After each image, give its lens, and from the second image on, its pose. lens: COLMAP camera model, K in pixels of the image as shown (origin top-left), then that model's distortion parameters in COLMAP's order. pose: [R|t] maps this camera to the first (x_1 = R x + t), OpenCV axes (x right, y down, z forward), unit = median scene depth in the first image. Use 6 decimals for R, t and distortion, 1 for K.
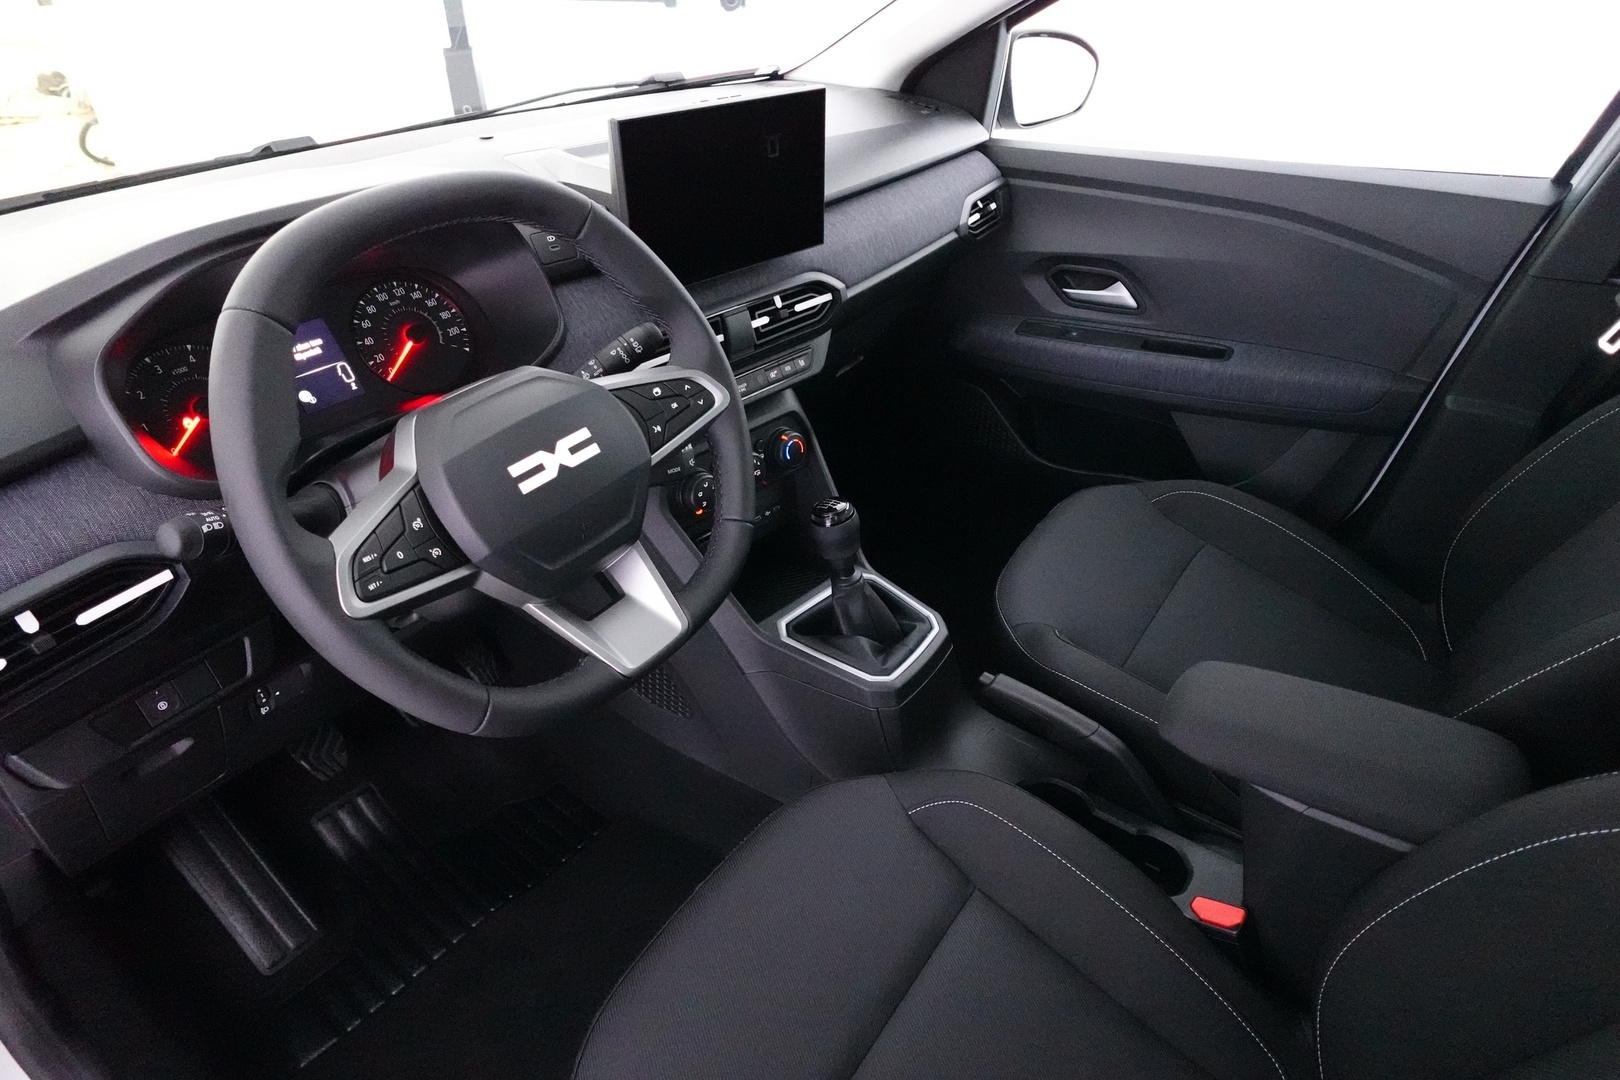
lens RADIAL K [[898.8, 0, 832.8], [0, 898.8, 532.5], [0, 0, 1]] dist [0.000473, -0.001641]
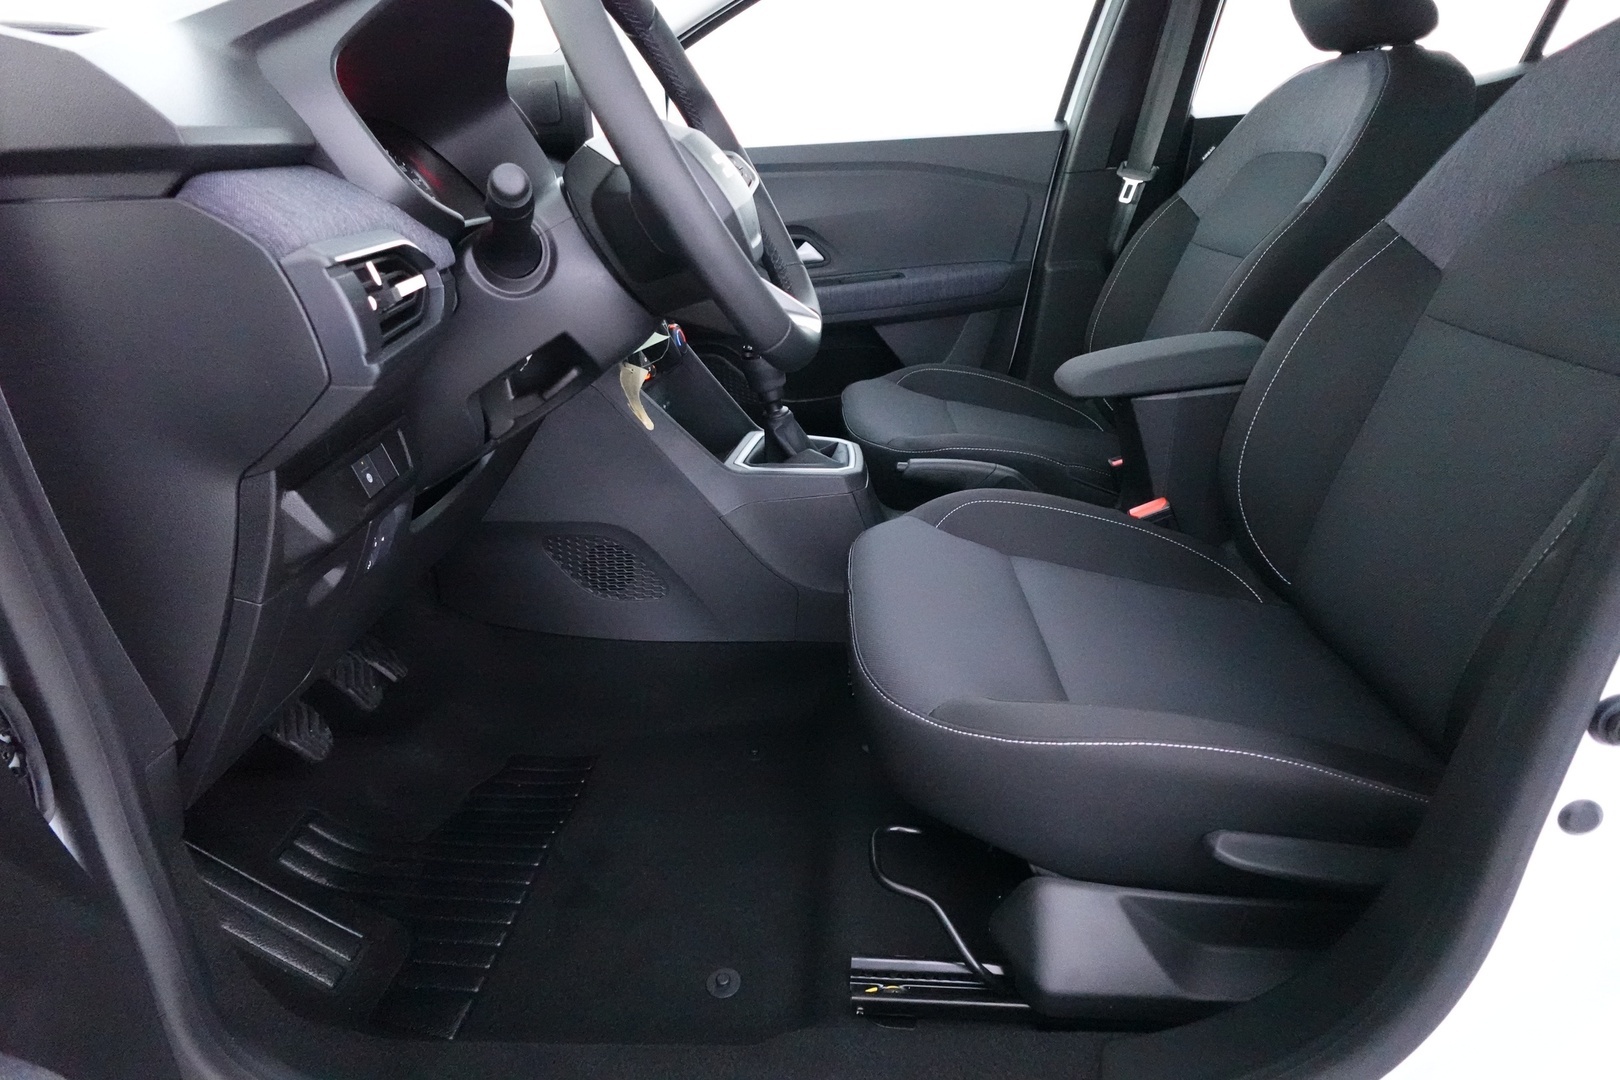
lens RADIAL K [[898.8, 0, 810.0], [0, 898.8, 540.6], [0, 0, 1]] dist [0.000473, -0.001641]
pose [[0.820452, -0.242061, 0.517943, -0.573452], [0.342559, 0.933454, -0.106382, 0.330797], [-0.457725, 0.264708, 0.848774, 0.031672]]
